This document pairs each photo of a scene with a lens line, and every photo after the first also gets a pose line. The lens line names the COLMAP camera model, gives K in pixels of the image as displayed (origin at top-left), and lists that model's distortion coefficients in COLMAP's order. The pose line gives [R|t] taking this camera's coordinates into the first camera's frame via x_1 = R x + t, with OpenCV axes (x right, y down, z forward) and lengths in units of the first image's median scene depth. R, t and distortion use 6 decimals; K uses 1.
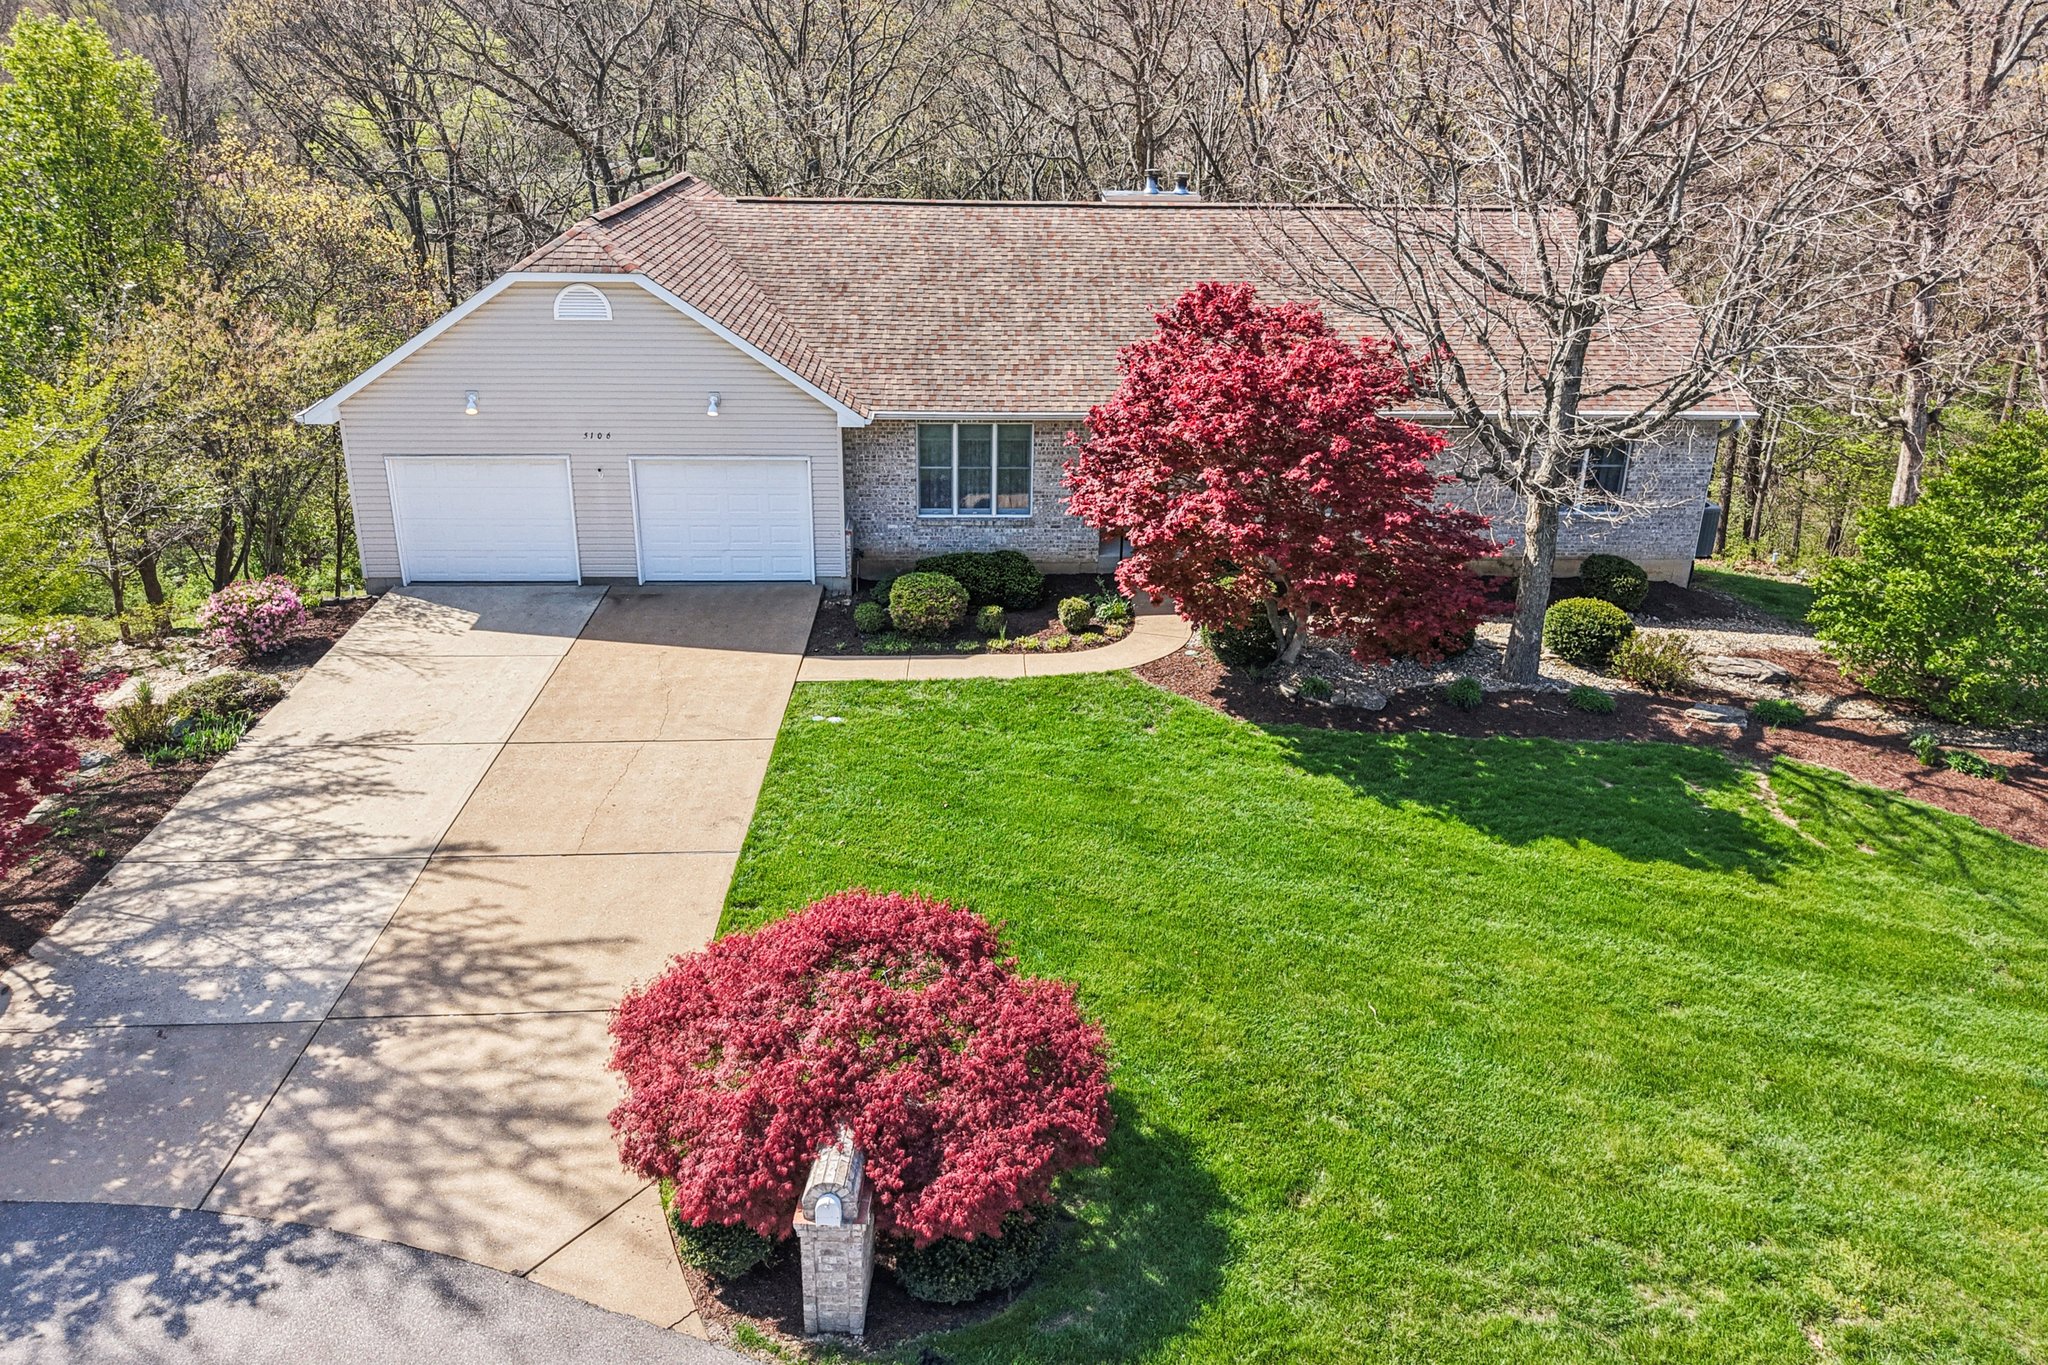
lens RADIAL K [[1420.8, 0, 1050.1], [0, 1420.8, 672.5], [0, 0, 1]] dist [0.014114, -0.000110]
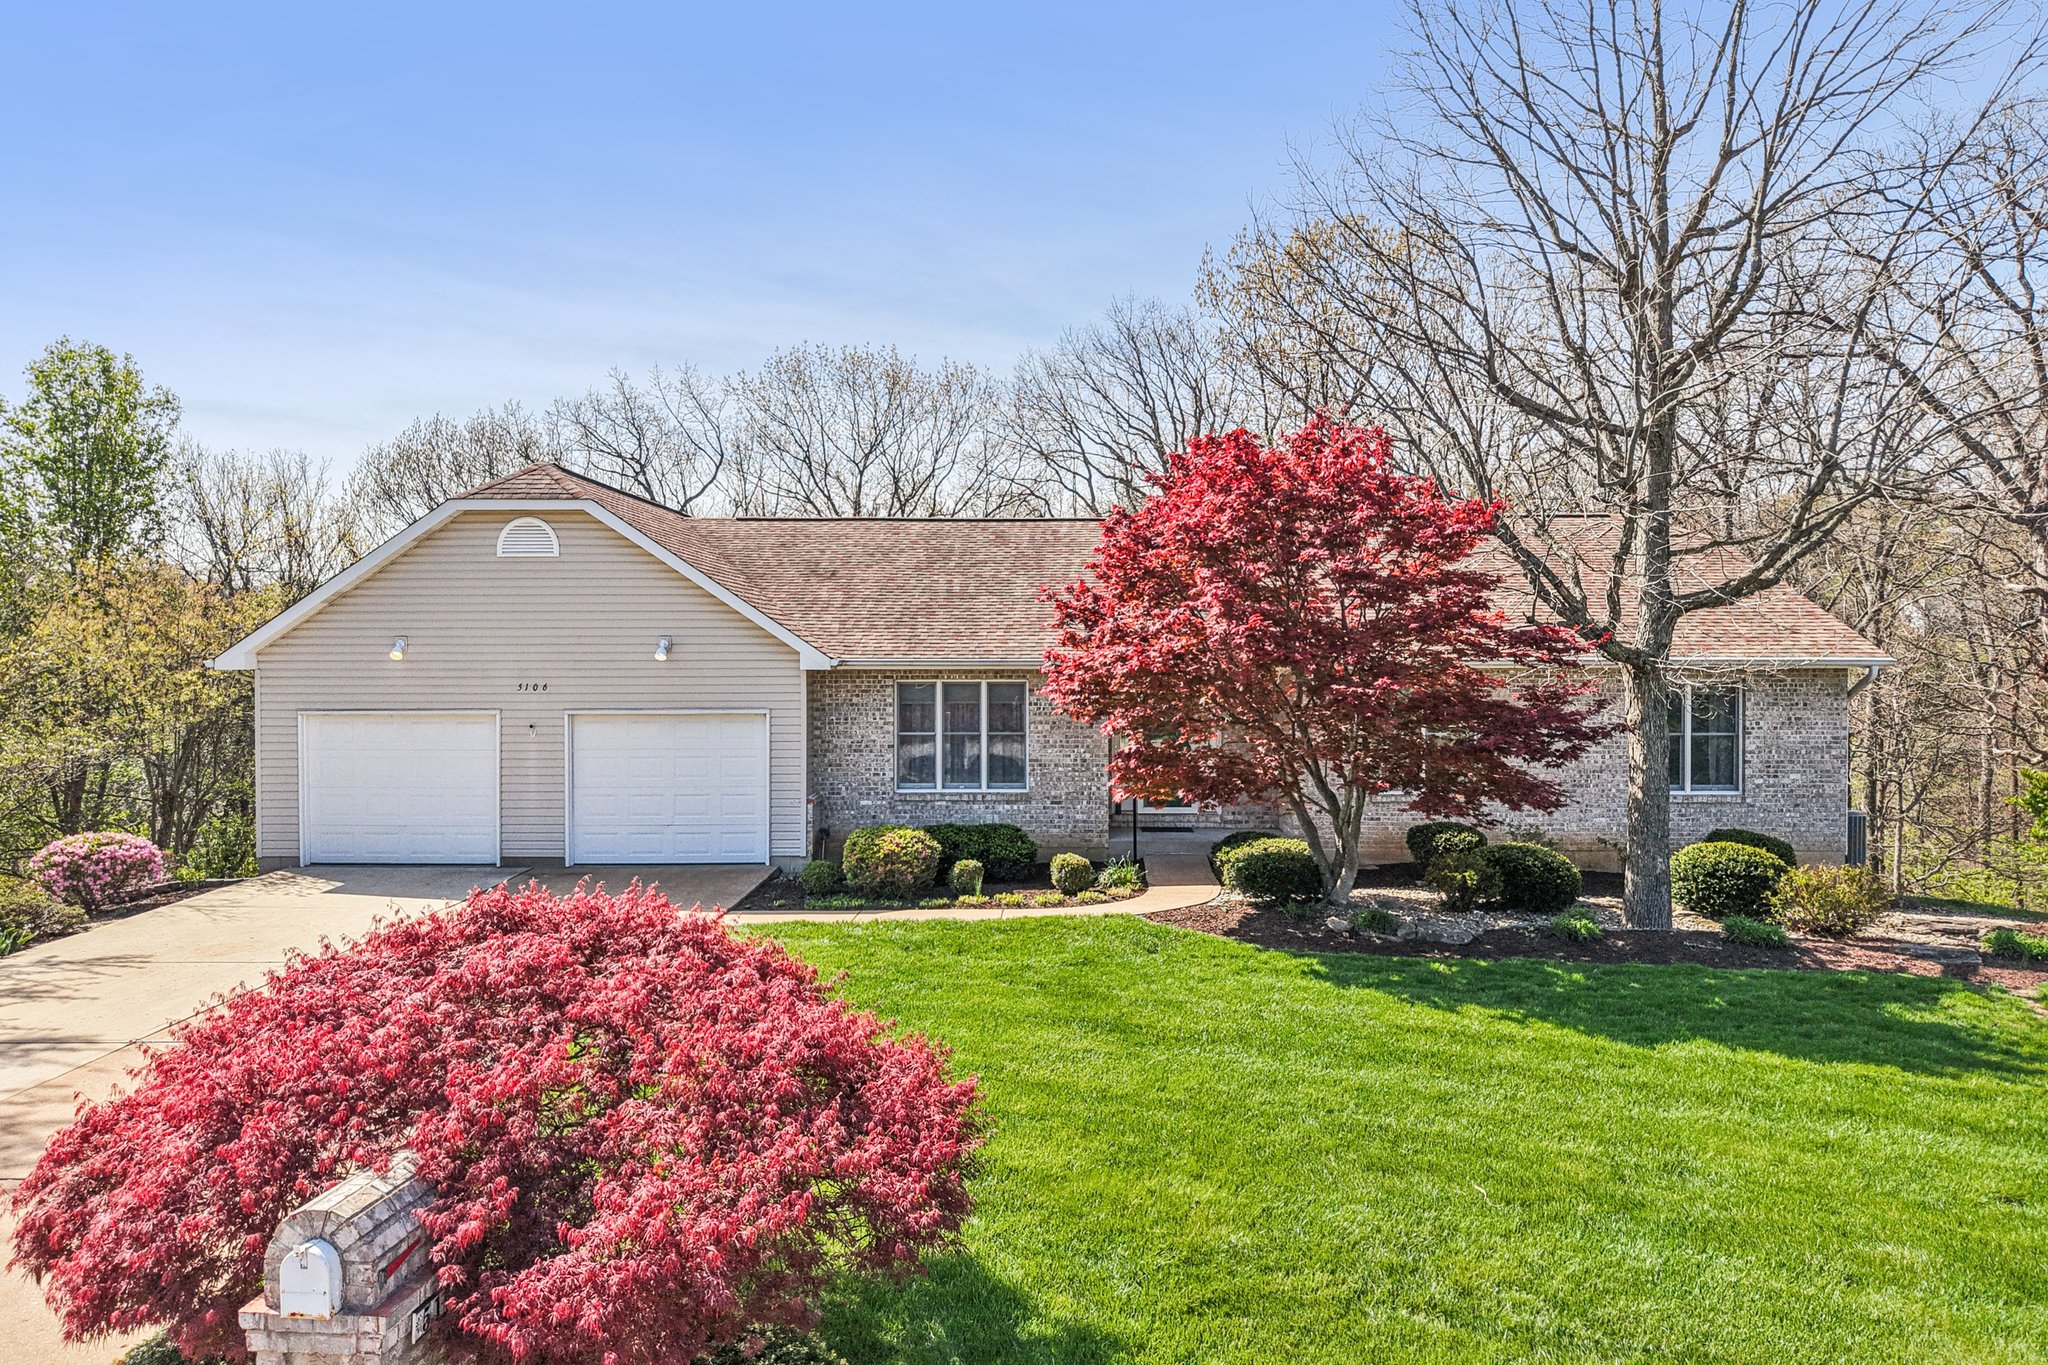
lens RADIAL K [[1392.4, 0, 1019.4], [0, 1392.4, 676.2], [0, 0, 1]] dist [0.001133, -0.001909]
pose [[0.996888, -0.022980, -0.075413, 0.073090], [-0.007655, 0.923841, -0.382701, 0.229441], [0.078464, 0.382087, 0.920789, 0.321933]]
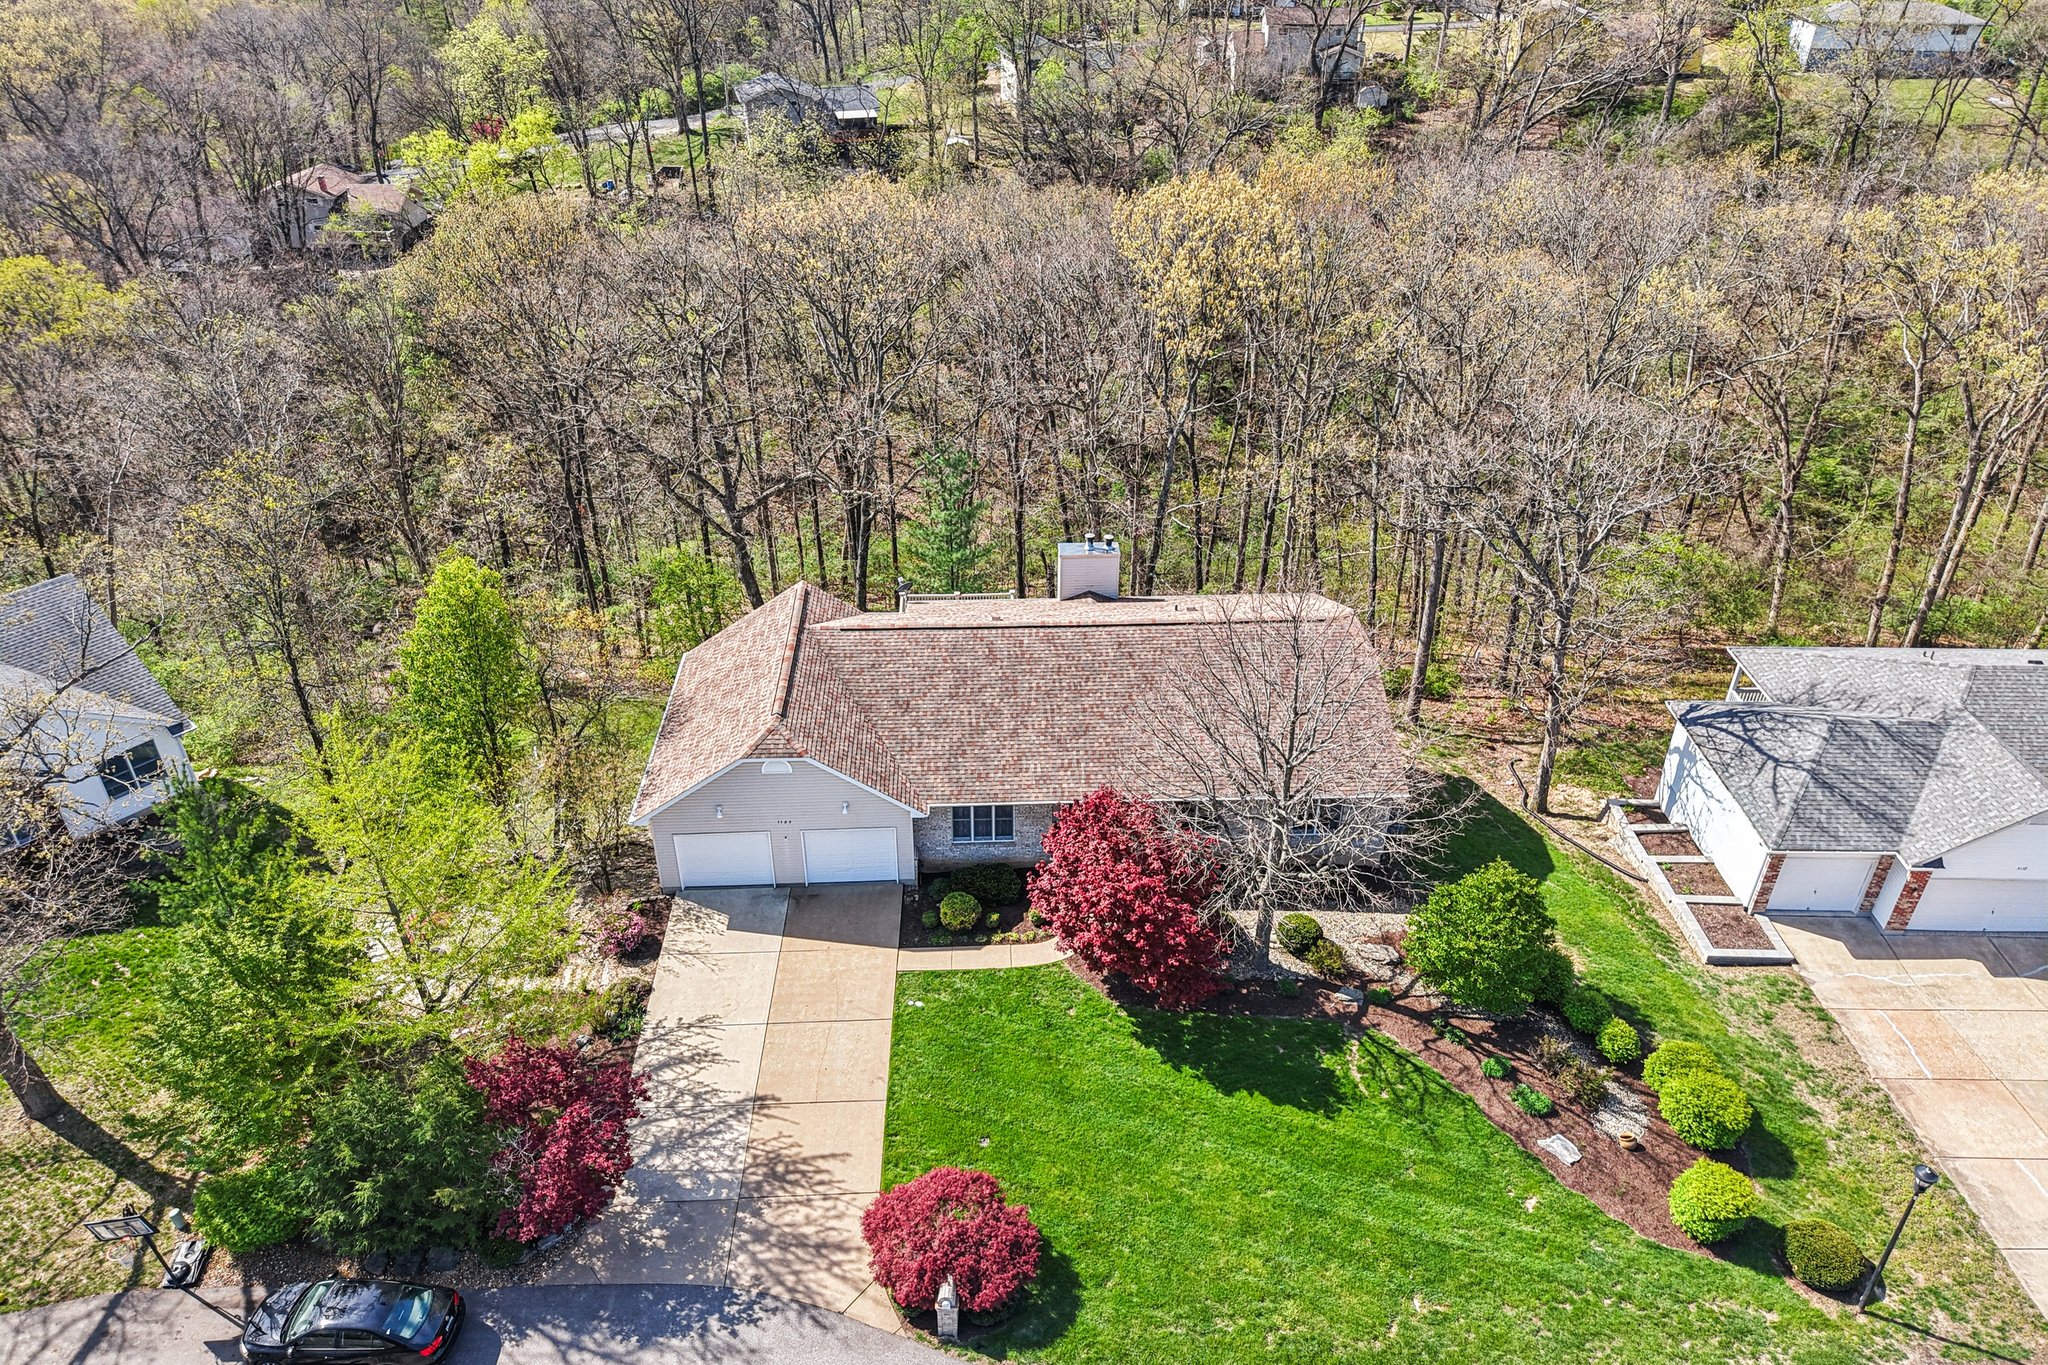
lens RADIAL K [[1386.0, 0, 1024.0], [0, 1386.0, 682.5], [0, 0, 1]] dist [0.014191, -0.002622]
pose [[0.999847, -0.004661, -0.016878, 0.046839], [0.007085, 0.989177, 0.146556, -0.899513], [0.016013, -0.146653, 0.989058, -1.151308]]
